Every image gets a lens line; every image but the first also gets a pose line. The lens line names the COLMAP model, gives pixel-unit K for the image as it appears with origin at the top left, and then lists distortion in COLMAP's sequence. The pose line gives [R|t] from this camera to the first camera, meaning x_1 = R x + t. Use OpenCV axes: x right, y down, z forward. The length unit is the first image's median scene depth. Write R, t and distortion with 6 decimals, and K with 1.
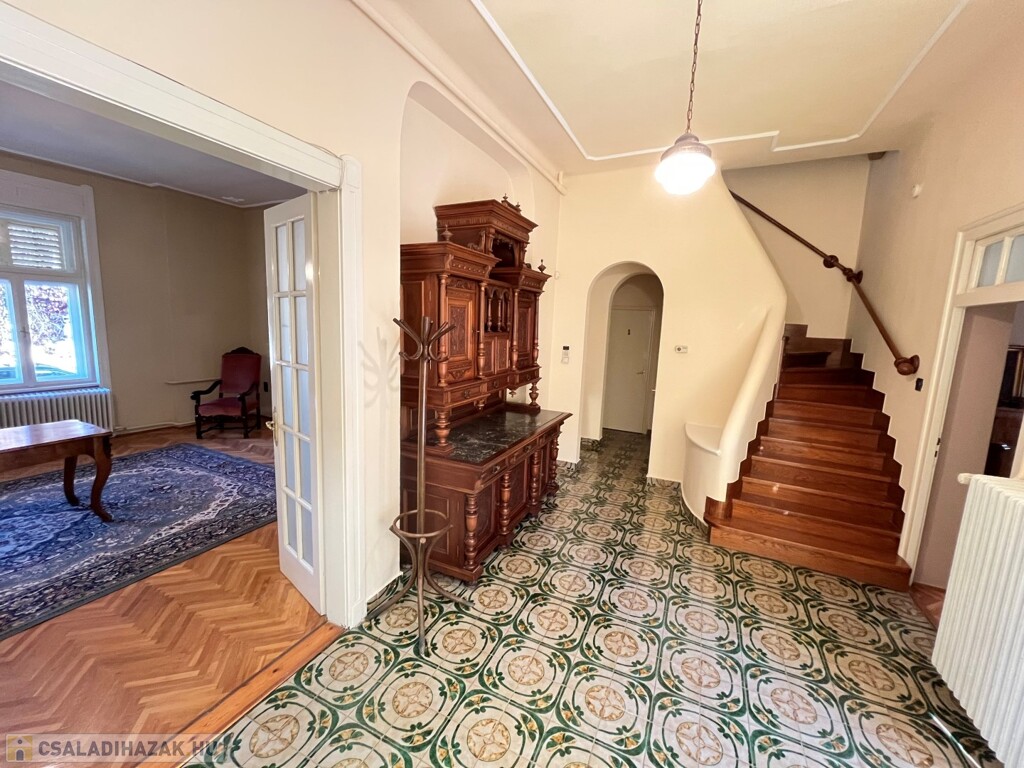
lens RADIAL K [[412.7, 0, 507.0], [0, 412.7, 381.8], [0, 0, 1]] dist [-0.003080, -0.000447]
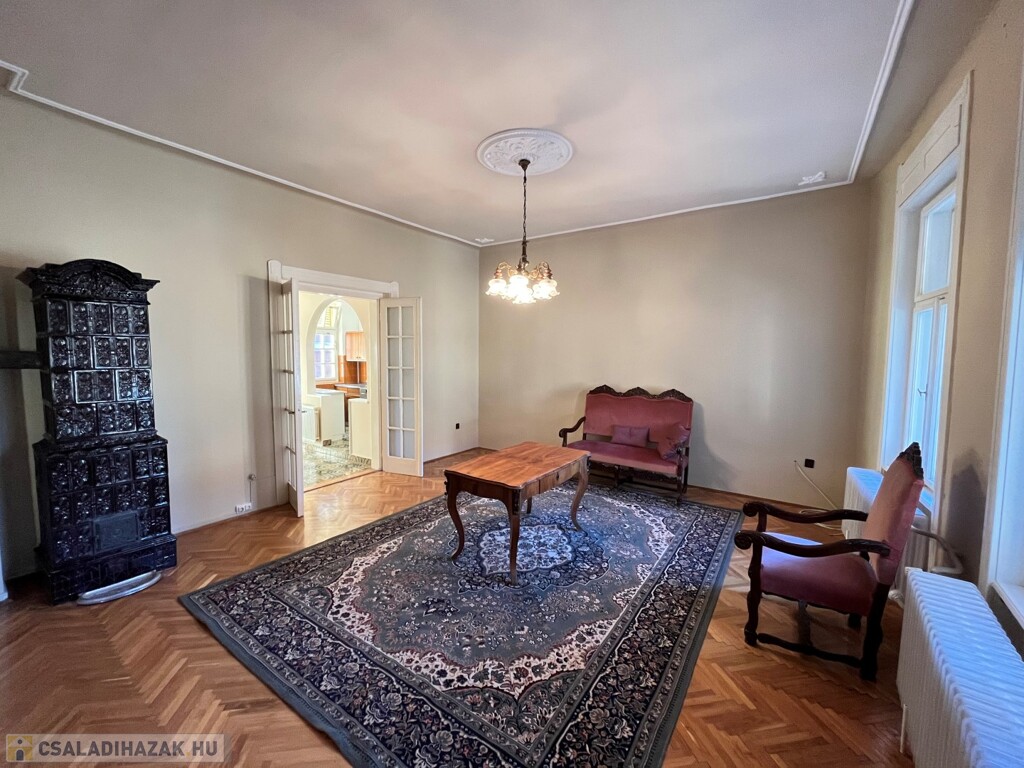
lens RADIAL K [[412.7, 0, 511.8], [0, 412.7, 385.7], [0, 0, 1]] dist [-0.003080, -0.000447]
pose [[-0.987248, -0.062452, 0.146431, -1.273948], [-0.027891, 0.973464, 0.227134, -0.306511], [-0.156730, 0.220153, -0.962792, 1.905902]]
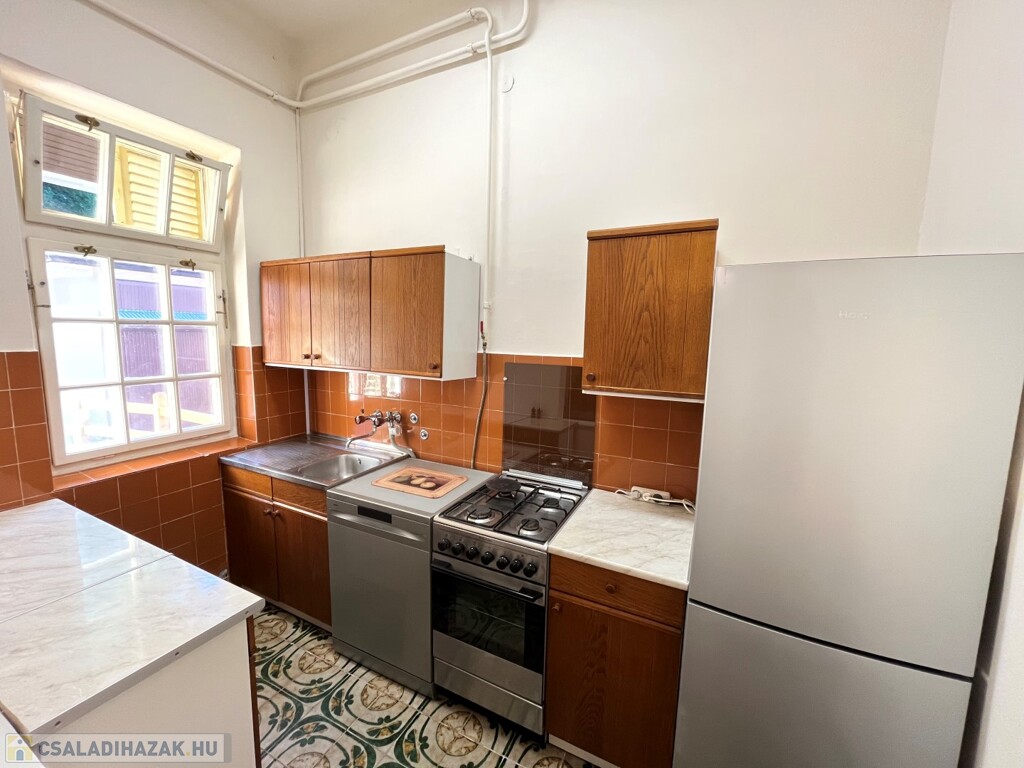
lens RADIAL K [[412.7, 0, 508.7], [0, 412.7, 383.5], [0, 0, 1]] dist [-0.003080, -0.000447]
pose [[-0.998072, -0.061936, 0.004120, -0.268330], [-0.058735, 0.963786, 0.260128, -0.018518], [-0.020082, 0.259384, -0.965565, 0.196160]]
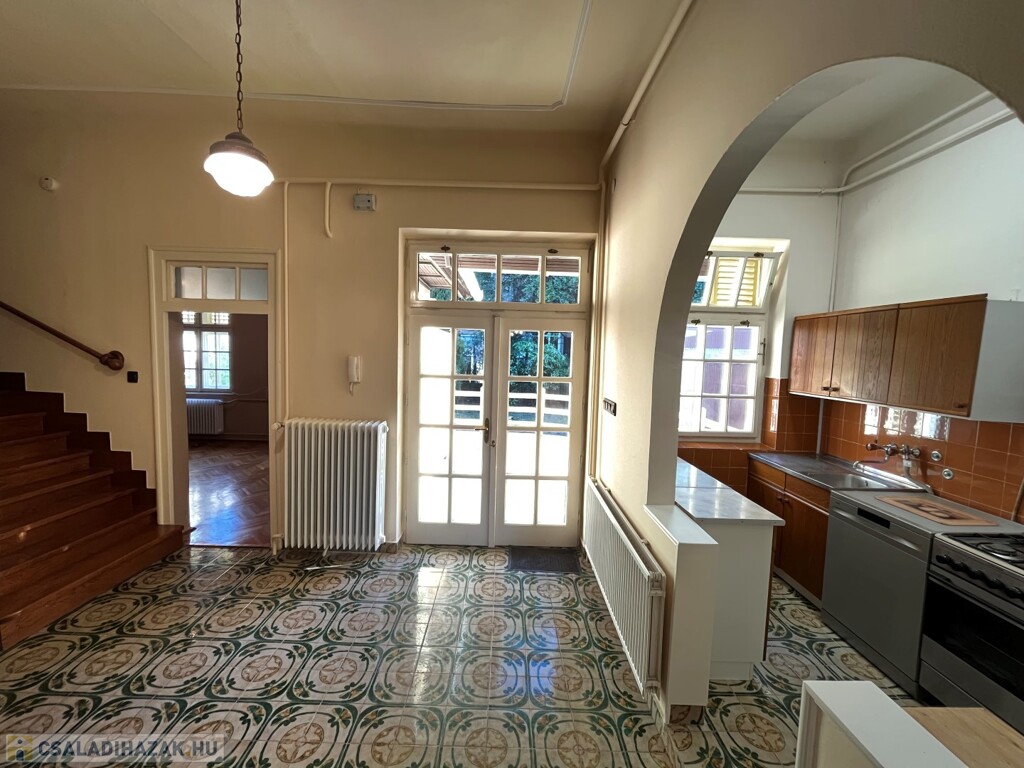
lens RADIAL K [[412.7, 0, 506.5], [0, 412.7, 381.9], [0, 0, 1]] dist [-0.003080, -0.000447]
pose [[-0.437541, -0.117360, 0.891507, -0.411939], [0.079857, 0.982457, 0.168525, -0.080477], [-0.895646, 0.144929, -0.420493, 0.508480]]
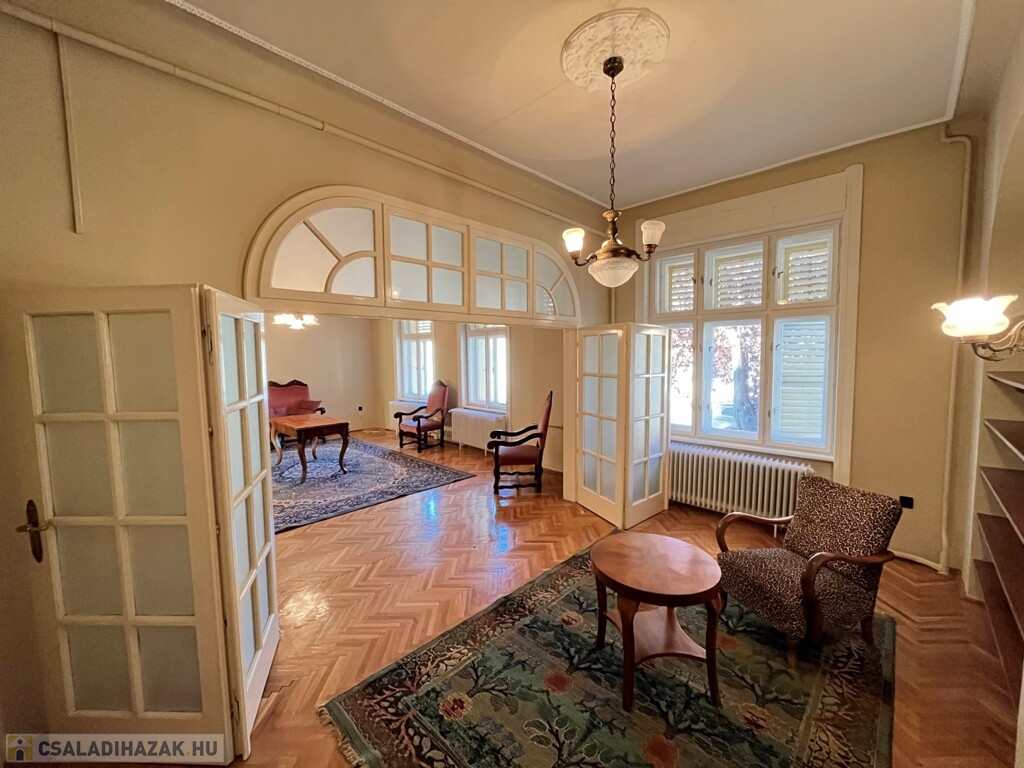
lens RADIAL K [[412.7, 0, 504.1], [0, 412.7, 388.1], [0, 0, 1]] dist [-0.003080, -0.000447]
pose [[-0.330419, 0.050165, -0.942500, 0.313277], [-0.129049, 0.986807, 0.097765, -0.312428], [0.934970, 0.153932, -0.319586, 2.305782]]
